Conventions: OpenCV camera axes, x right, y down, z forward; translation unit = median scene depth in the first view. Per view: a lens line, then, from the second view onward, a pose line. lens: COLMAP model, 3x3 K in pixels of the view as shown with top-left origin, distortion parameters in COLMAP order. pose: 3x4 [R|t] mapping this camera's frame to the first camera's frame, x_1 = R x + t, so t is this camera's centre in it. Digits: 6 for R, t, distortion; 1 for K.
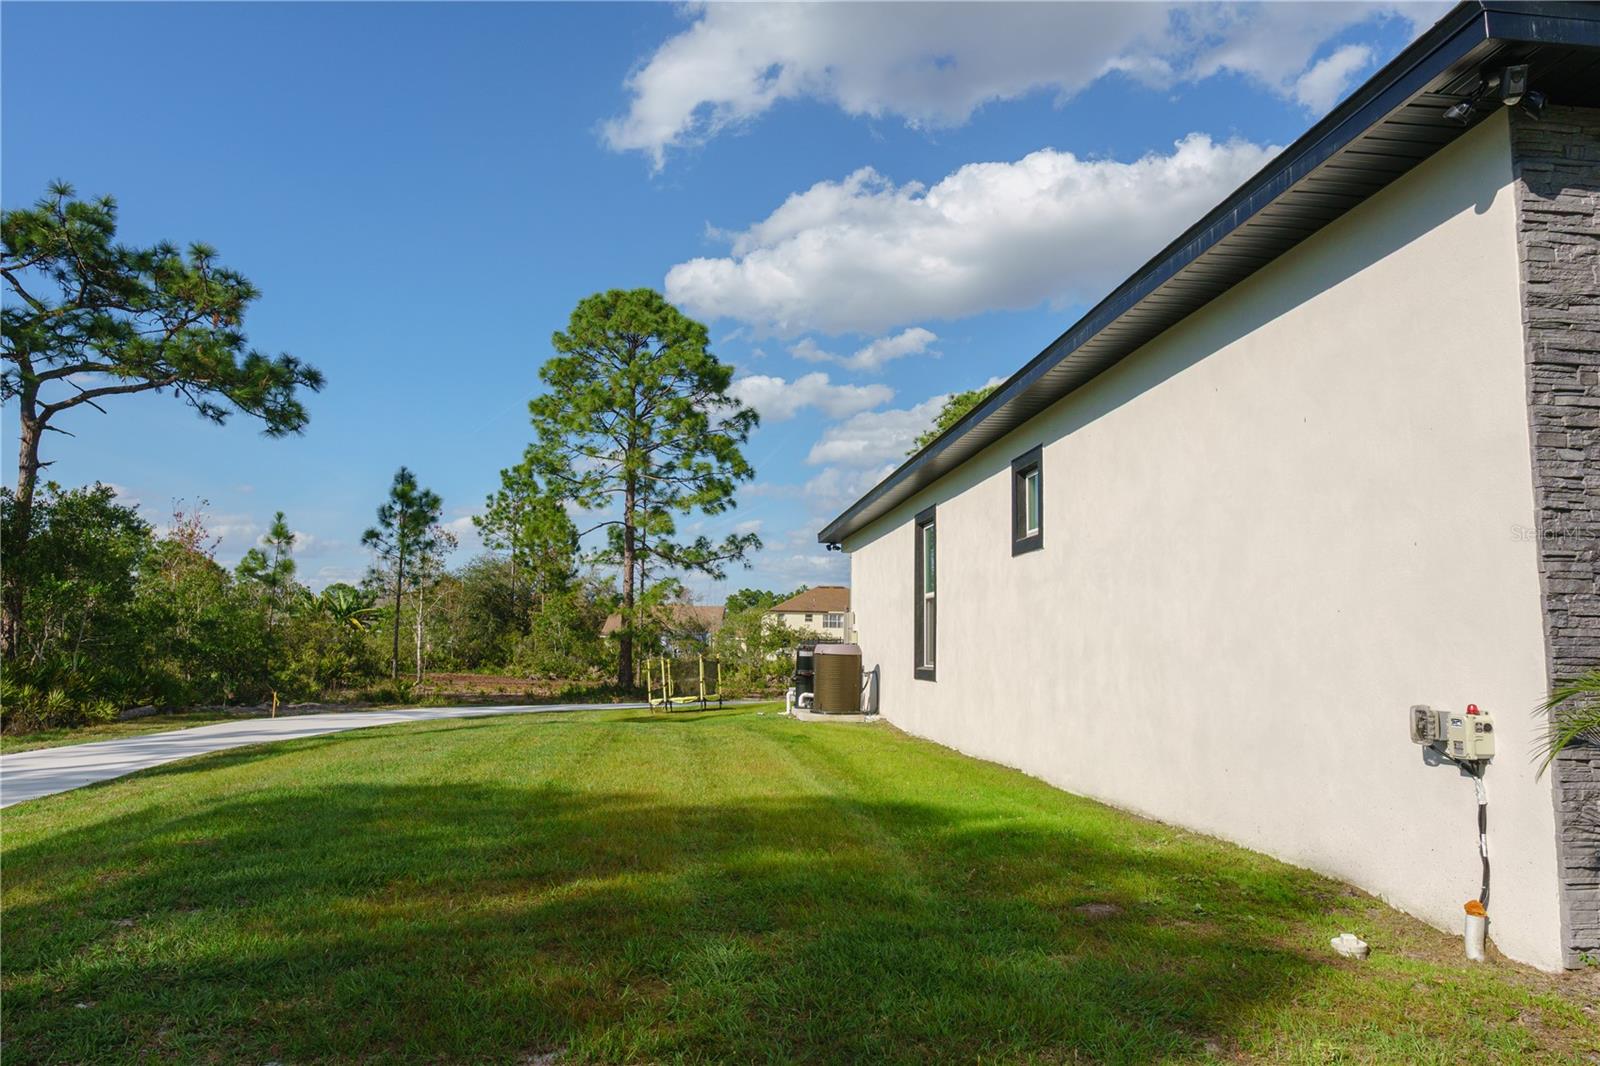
lens RADIAL K [[1089.7, 0, 741.1], [0, 1089.7, 531.6], [0, 0, 1]] dist [0.027127, -0.002700]
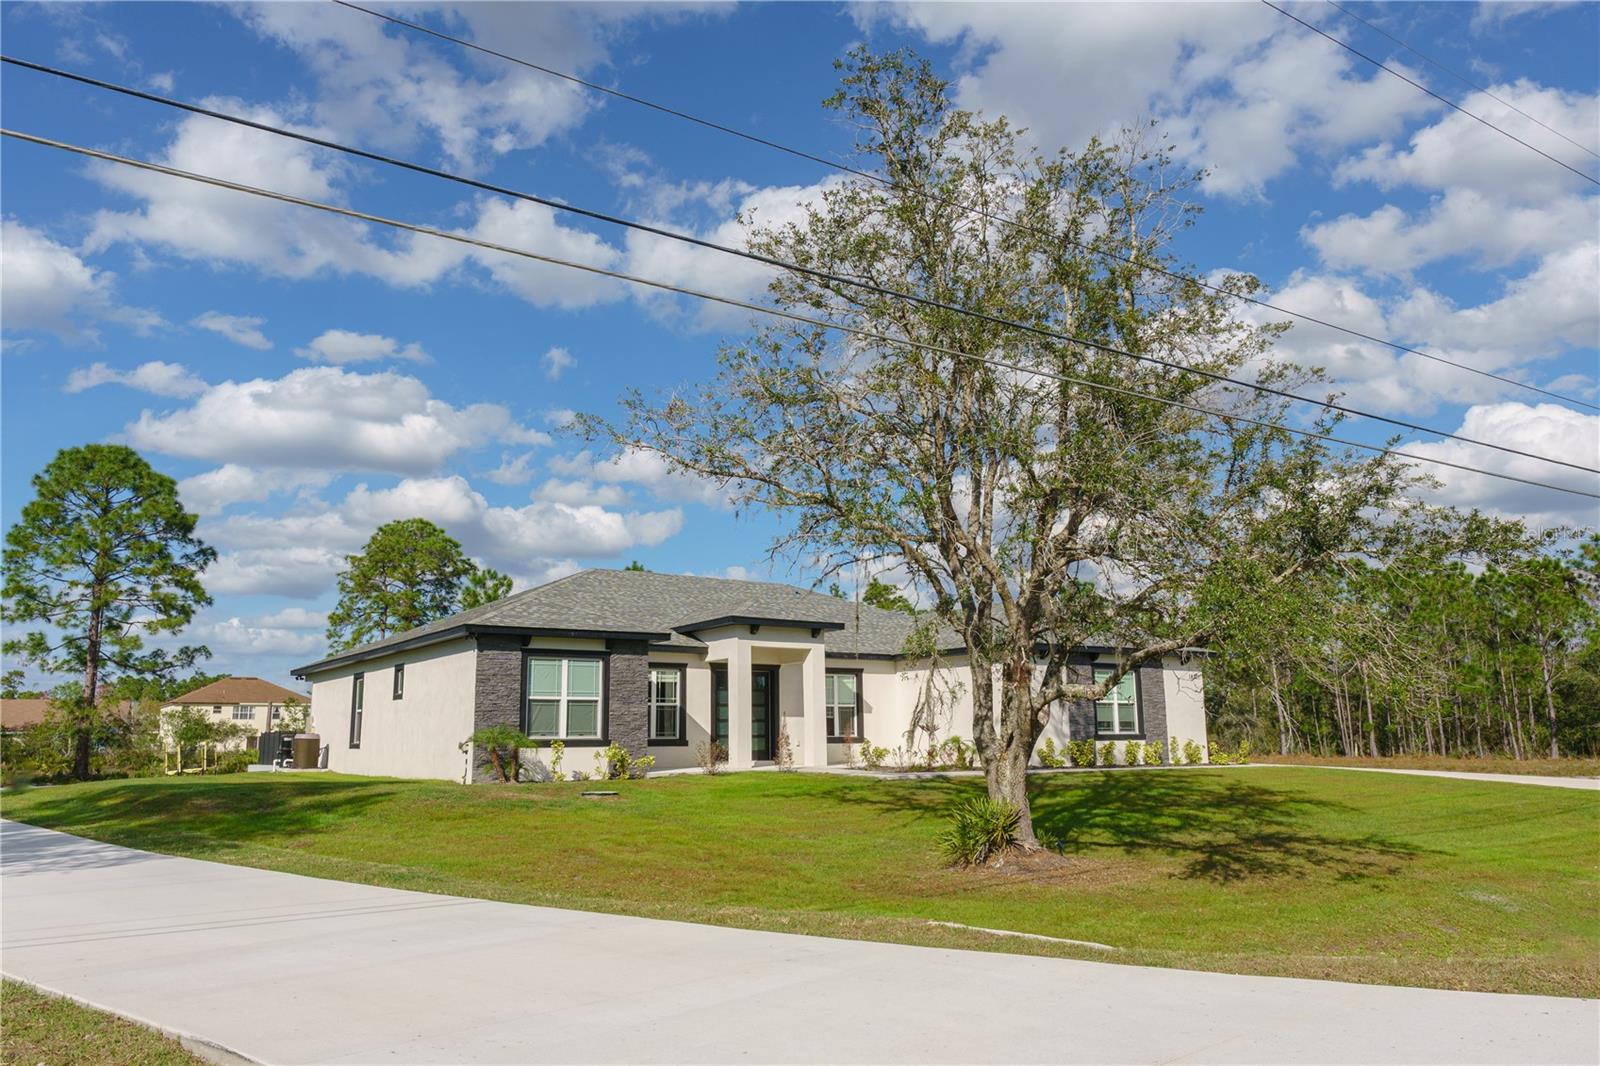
lens RADIAL K [[1125.8, 0, 752.5], [0, 1125.8, 562.9], [0, 0, 1]] dist [0.039581, -0.001614]
pose [[0.869992, 0.060083, 0.489392, -0.094519], [-0.037590, 0.997741, -0.055670, -0.049132], [-0.491631, 0.030036, 0.870285, -0.483069]]
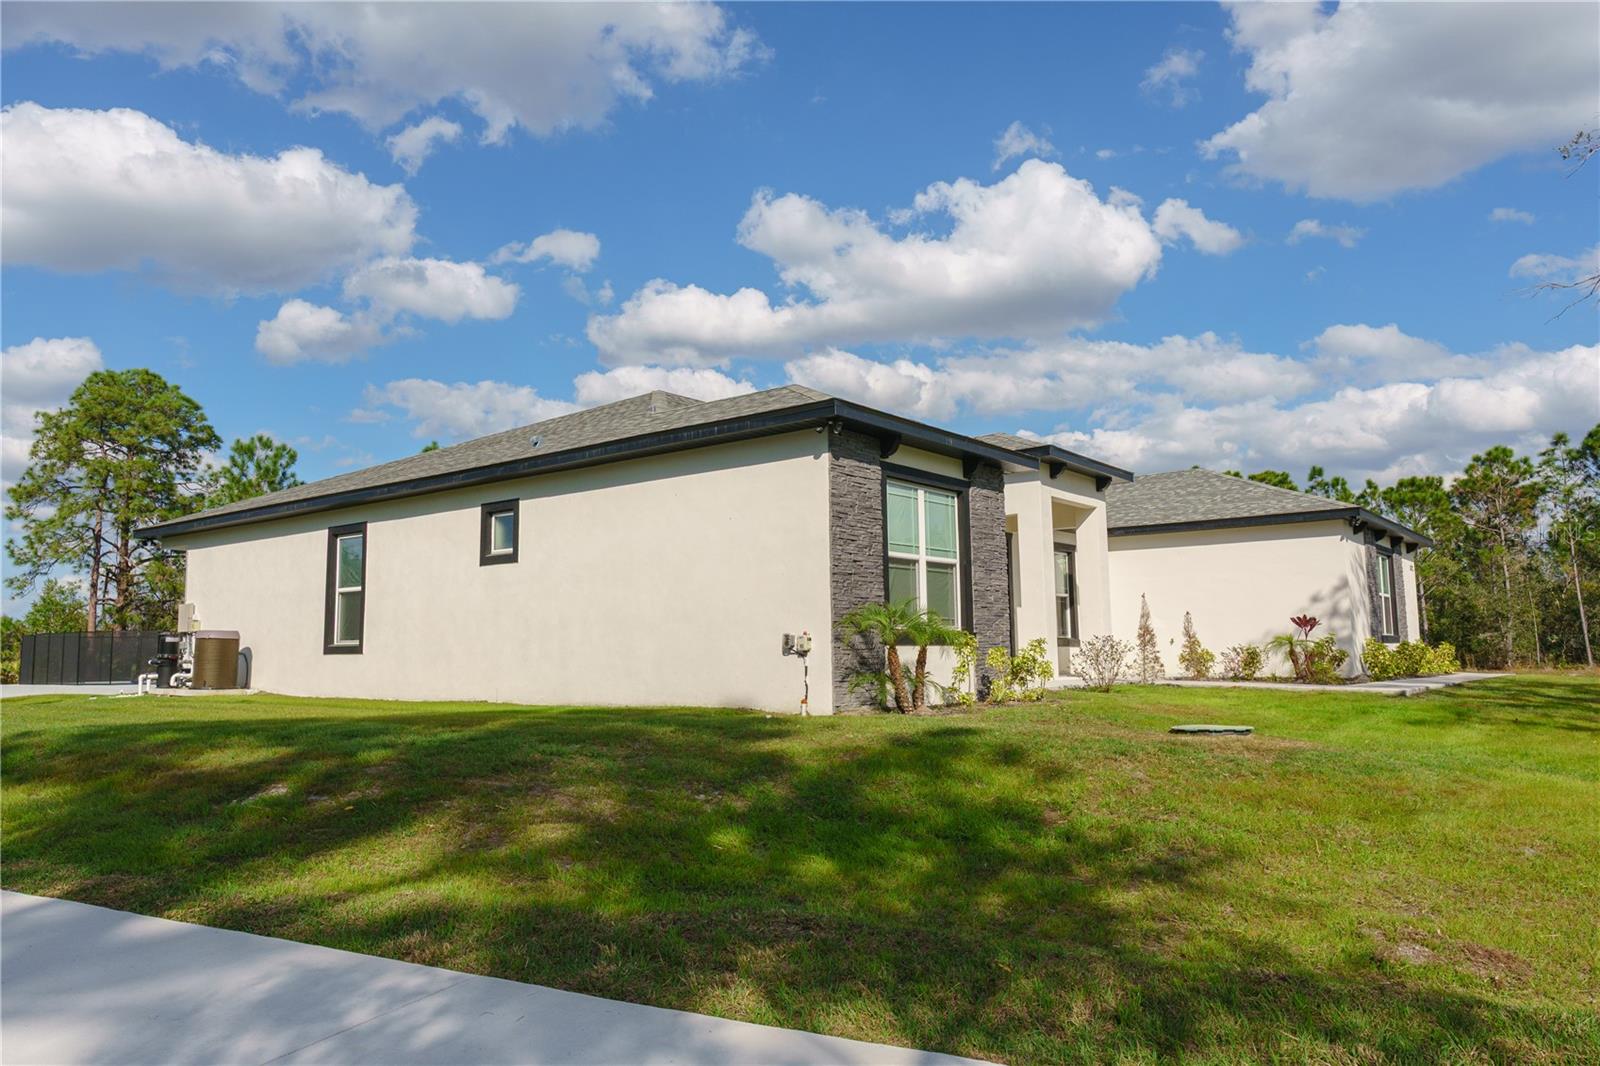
lens RADIAL K [[1089.7, 0, 741.1], [0, 1089.7, 531.6], [0, 0, 1]] dist [0.027127, -0.002700]
pose [[0.682687, 0.064512, 0.727857, -0.156864], [-0.062740, 0.997592, -0.029572, -0.000760], [-0.728012, -0.025477, 0.685091, -0.082995]]
